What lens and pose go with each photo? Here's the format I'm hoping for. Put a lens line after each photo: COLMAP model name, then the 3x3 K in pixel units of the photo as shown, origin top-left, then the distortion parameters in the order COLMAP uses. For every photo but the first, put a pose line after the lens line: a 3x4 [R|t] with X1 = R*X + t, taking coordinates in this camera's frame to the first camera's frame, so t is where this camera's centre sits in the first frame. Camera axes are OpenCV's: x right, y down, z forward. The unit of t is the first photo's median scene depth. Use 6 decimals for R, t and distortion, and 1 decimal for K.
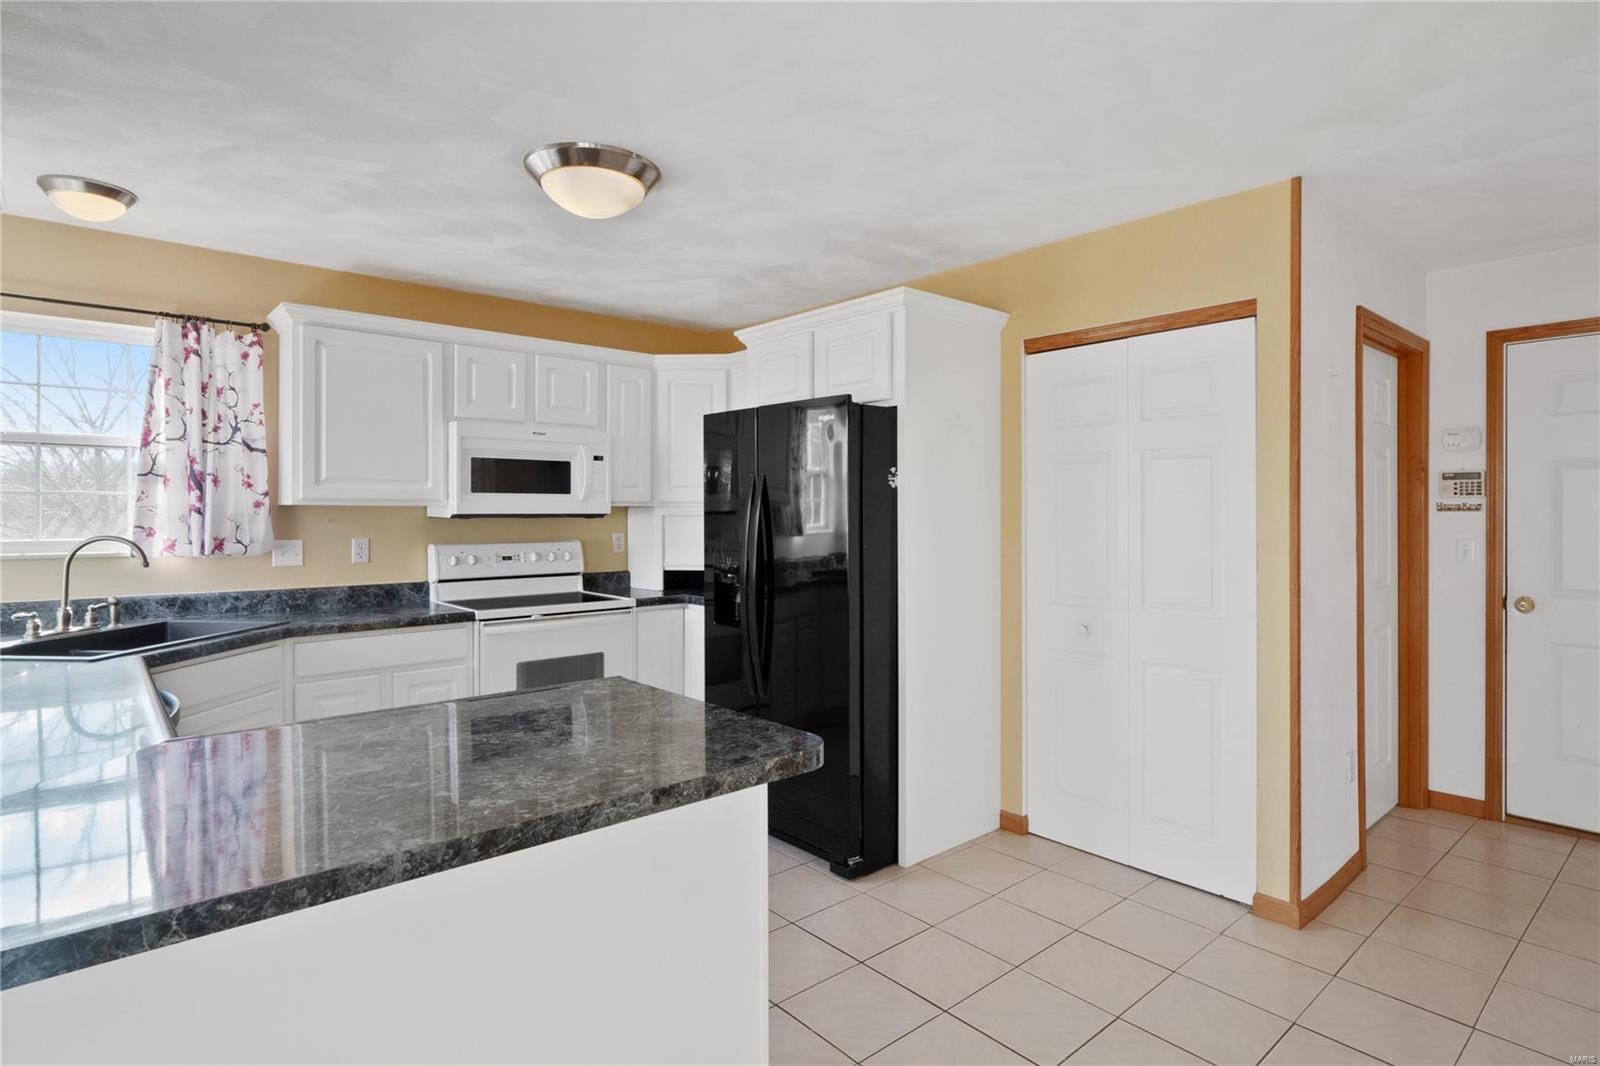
lens RADIAL K [[817.3, 0, 804.5], [0, 817.3, 521.4], [0, 0, 1]] dist [0.000020, -0.000334]
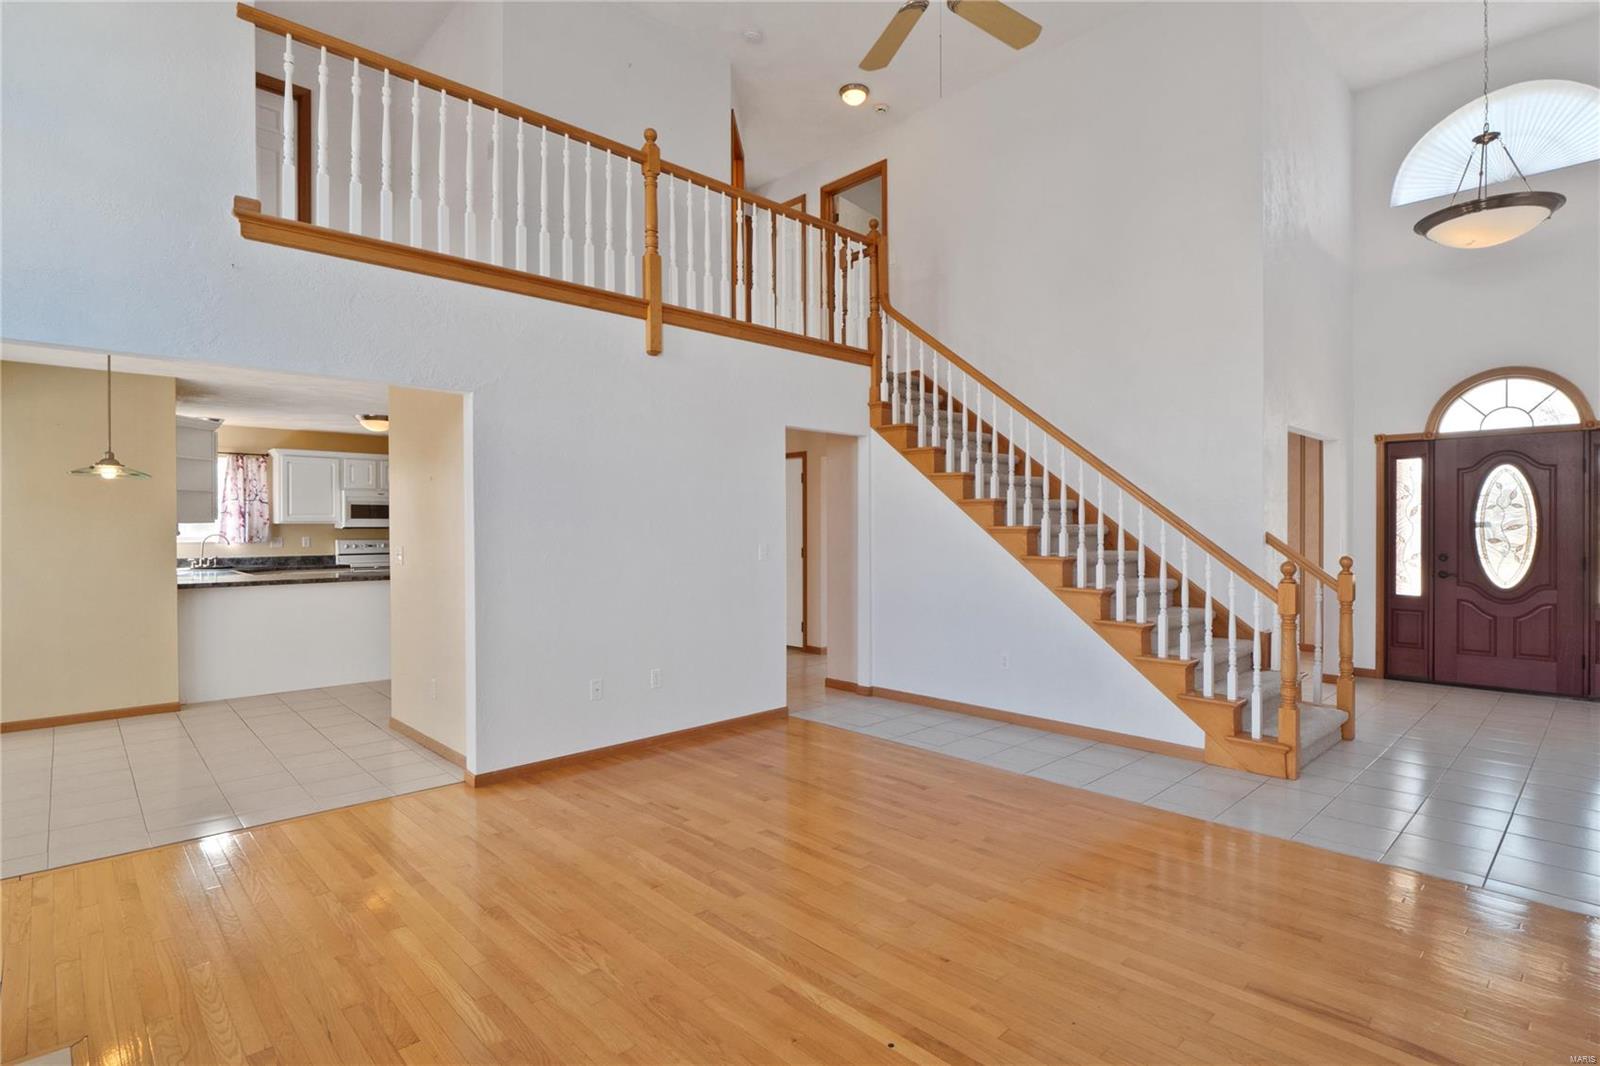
lens RADIAL K [[817.3, 0, 815.0], [0, 817.3, 534.8], [0, 0, 1]] dist [0.000020, -0.000334]
pose [[0.999545, -0.002198, 0.030089, 1.030580], [0.002139, 0.999996, 0.001972, 0.014240], [-0.030093, -0.001907, 0.999545, -1.697698]]
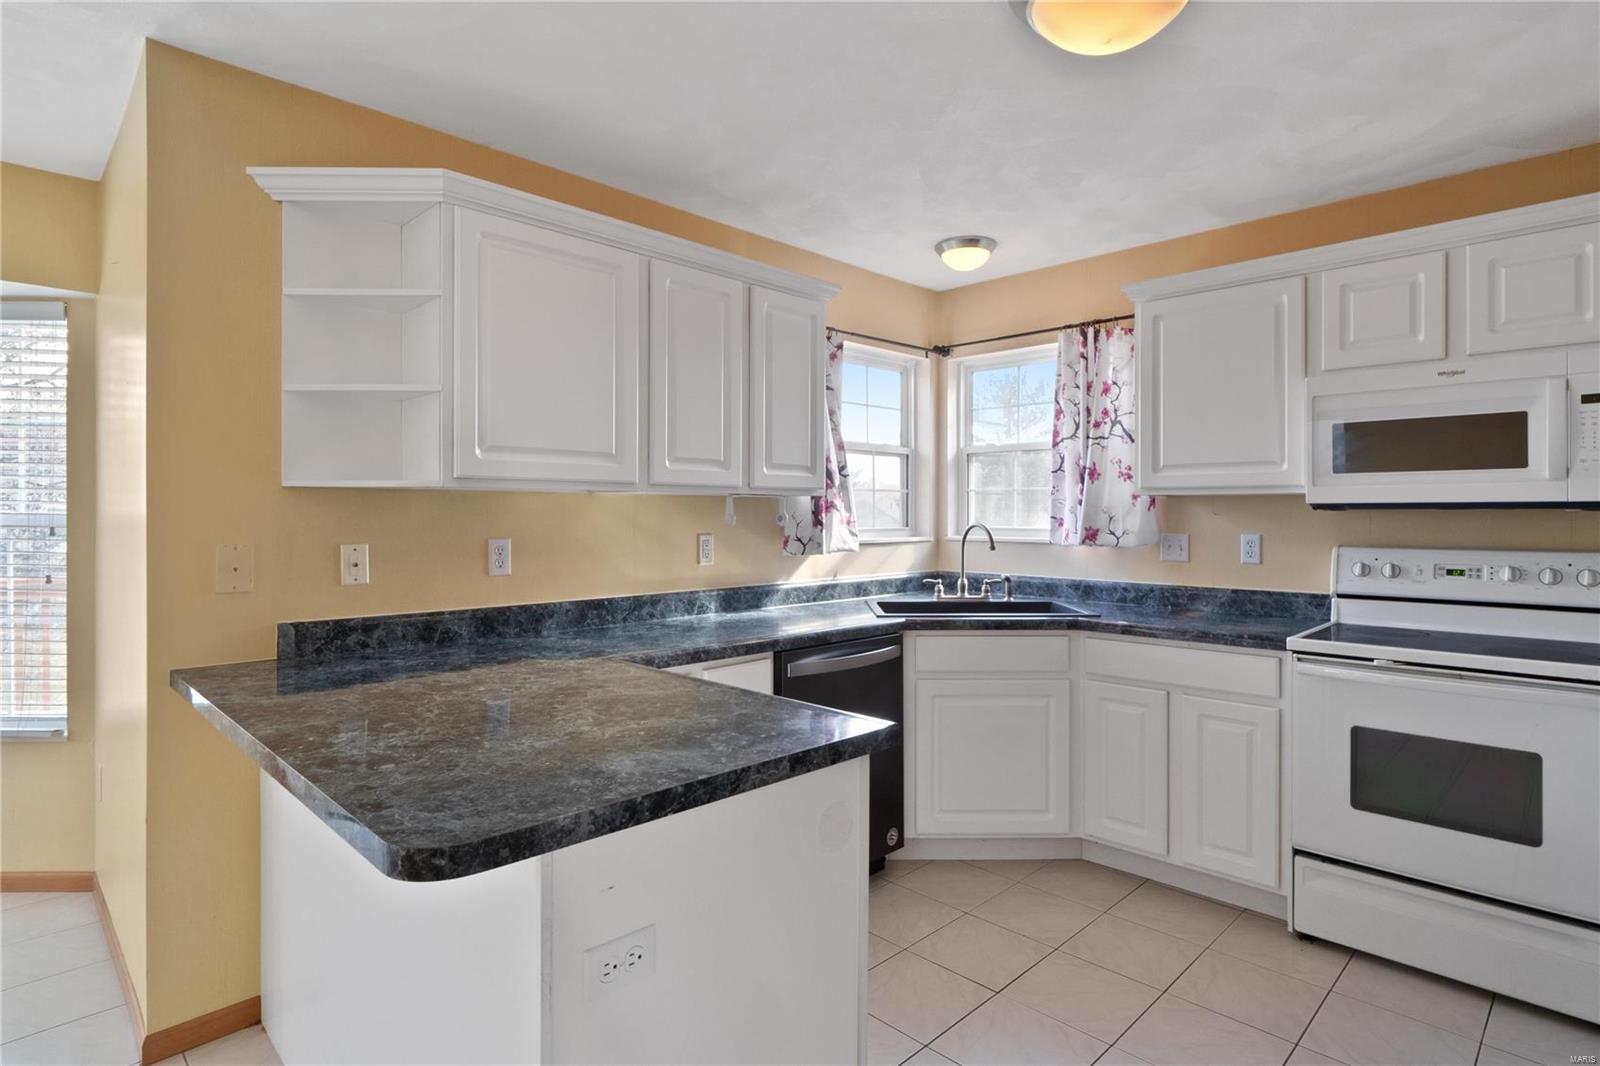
lens RADIAL K [[817.3, 0, 812.8], [0, 817.3, 517.8], [0, 0, 1]] dist [0.000020, -0.000334]
pose [[0.081640, 0.004364, -0.996652, 0.287572], [-0.010151, 0.999942, 0.003547, 0.006232], [0.996610, 0.009828, 0.081680, 0.539373]]
